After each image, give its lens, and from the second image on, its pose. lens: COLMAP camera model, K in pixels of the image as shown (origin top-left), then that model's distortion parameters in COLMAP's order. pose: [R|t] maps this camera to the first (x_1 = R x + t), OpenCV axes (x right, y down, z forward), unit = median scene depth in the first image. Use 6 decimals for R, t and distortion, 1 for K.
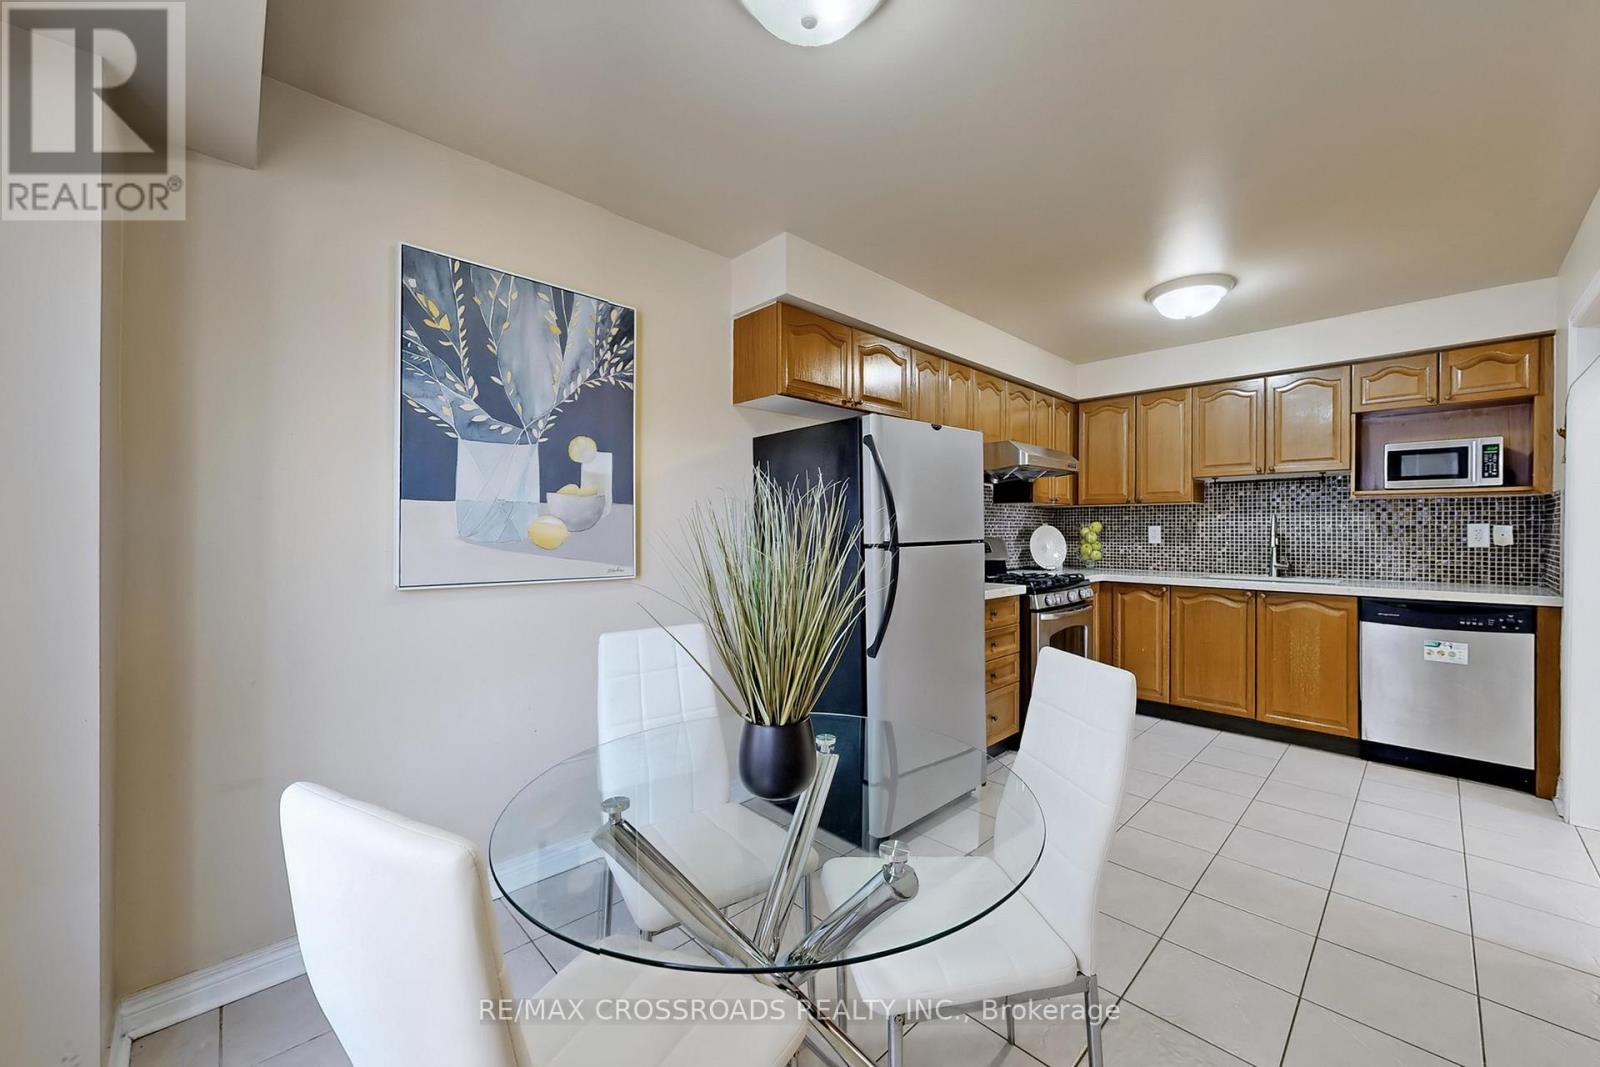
lens RADIAL K [[610.0, 0, 882.2], [0, 610.0, 529.9], [0, 0, 1]] dist [-0.000621, -0.000041]
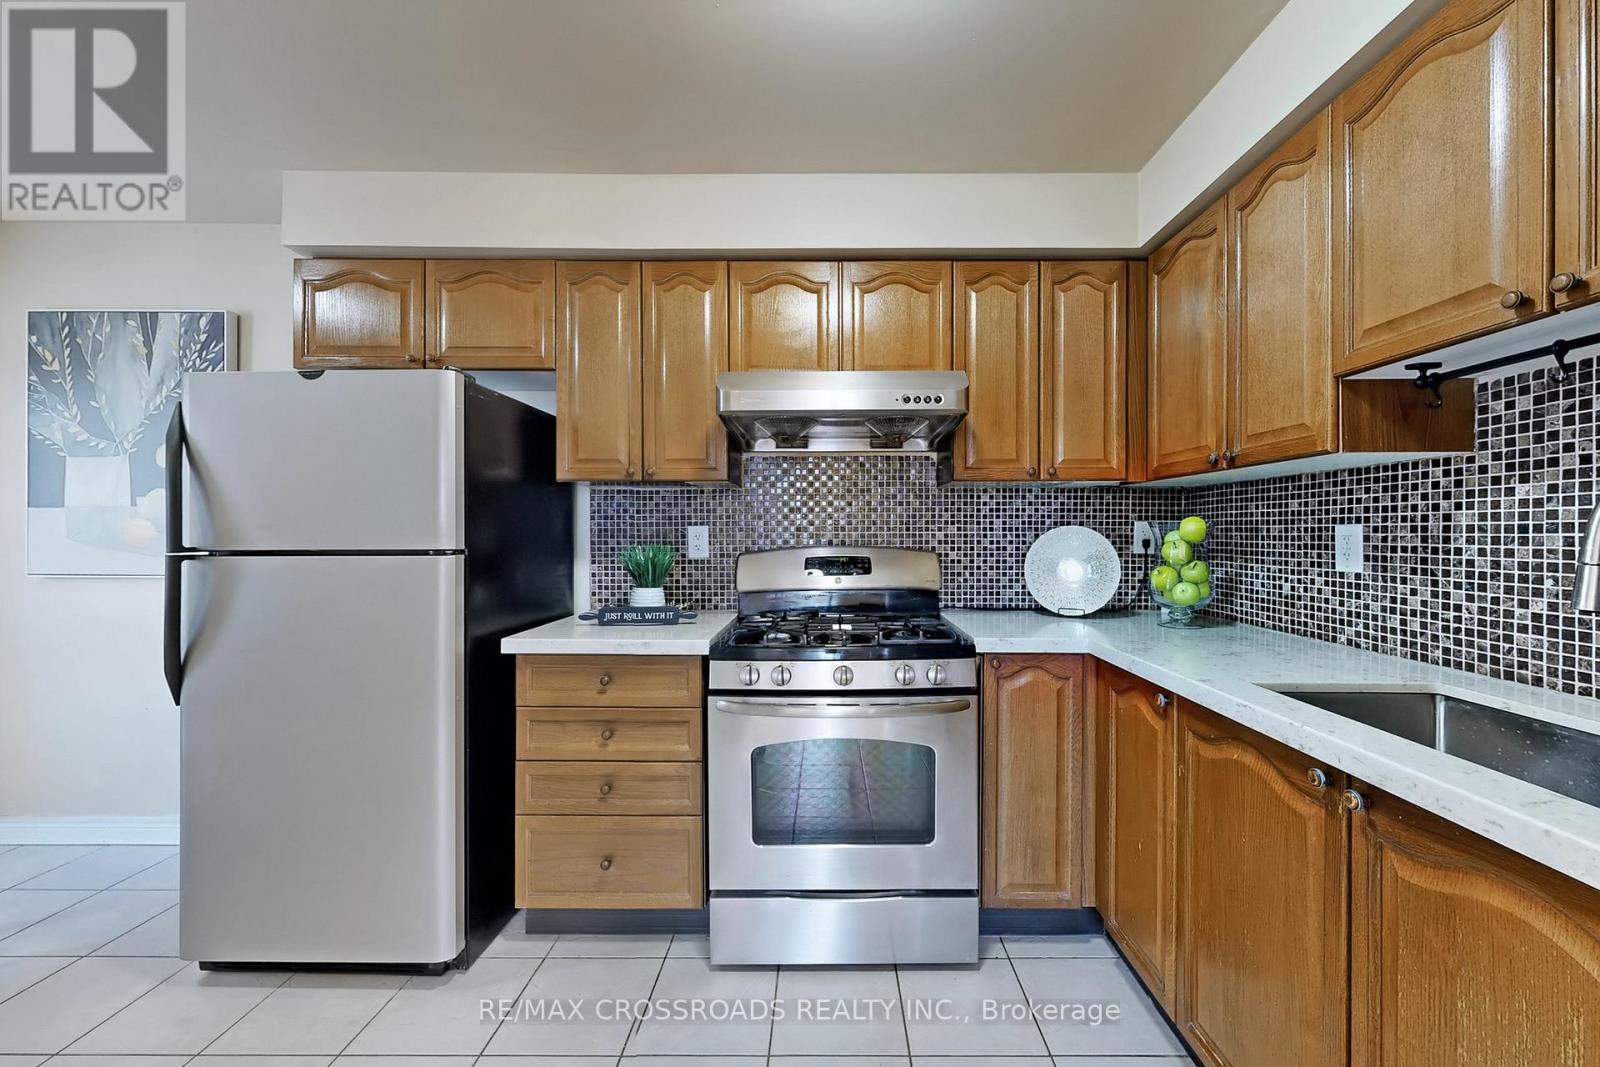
lens RADIAL K [[636.9, 0, 831.9], [0, 636.9, 533.2], [0, 0, 1]] dist [0.000095, -0.003417]
pose [[0.675158, 0.003447, -0.737665, 0.666449], [-0.004022, 0.999991, 0.000992, -0.001047], [0.737662, 0.002297, 0.675166, 0.660312]]
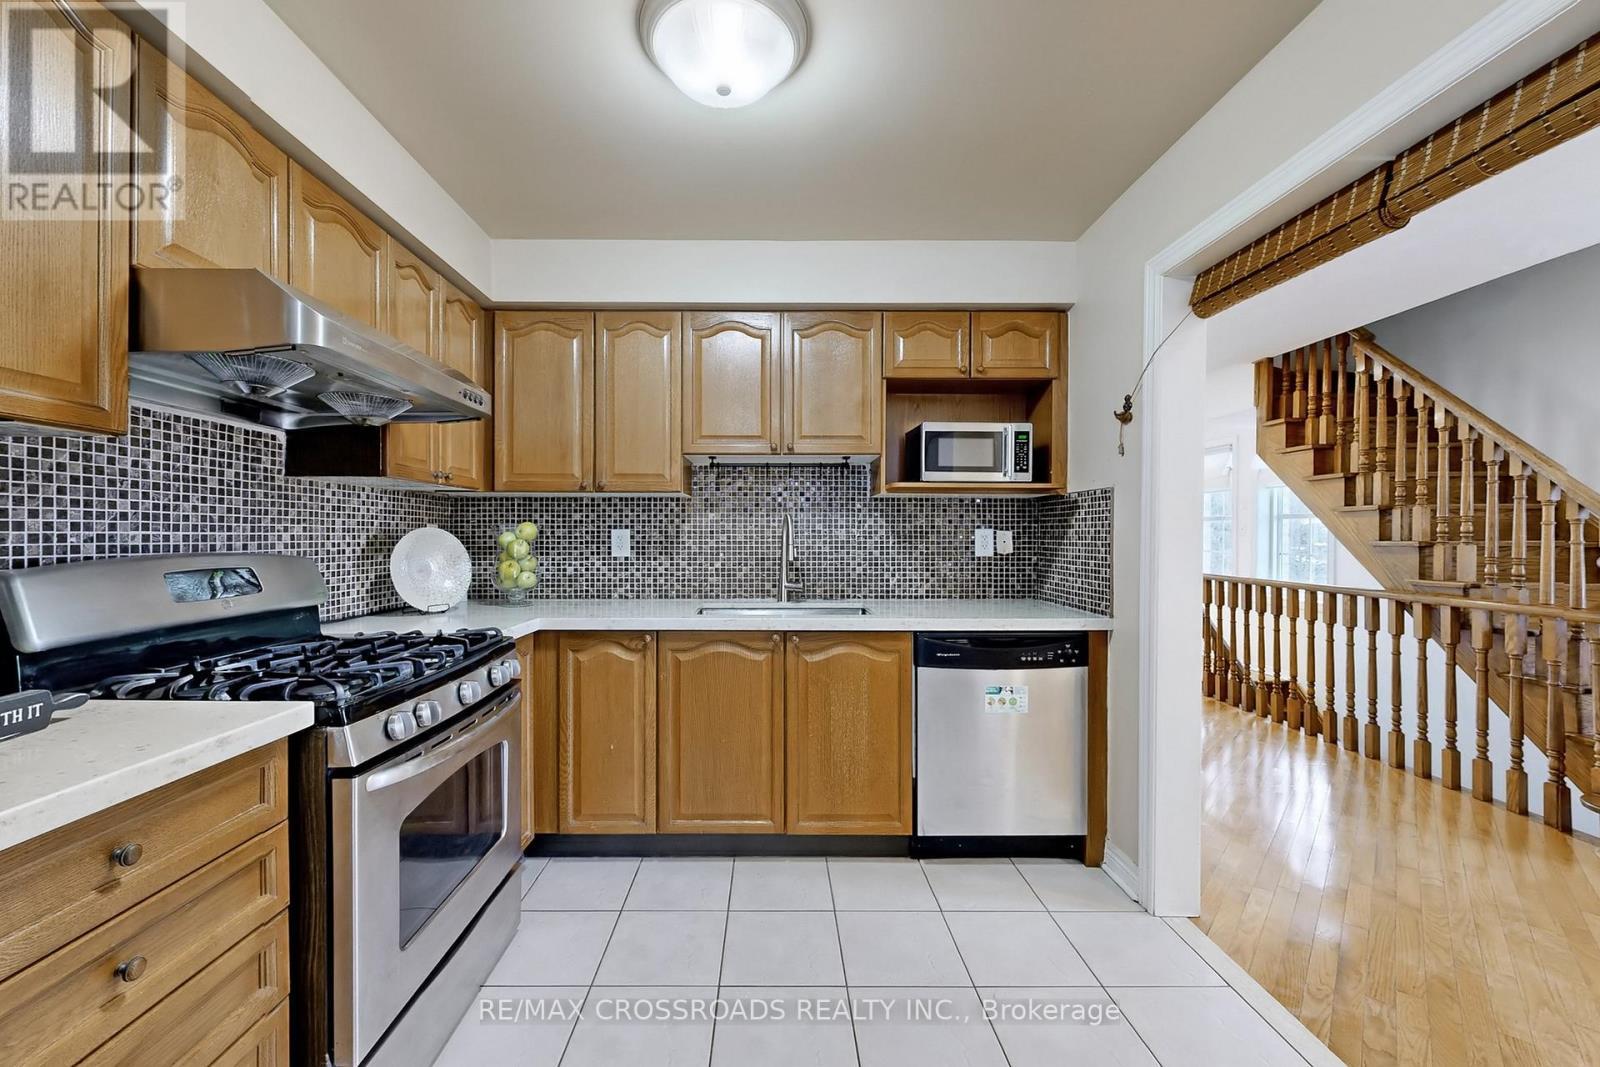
lens RADIAL K [[596.0, 0, 778.0], [0, 596.0, 537.0], [0, 0, 1]] dist [0.001487, 0.000386]
pose [[0.740231, -0.000527, 0.672353, 0.190642], [-0.000763, 0.999998, 0.001624, 0.000154], [-0.672353, -0.001715, 0.740229, 0.548328]]
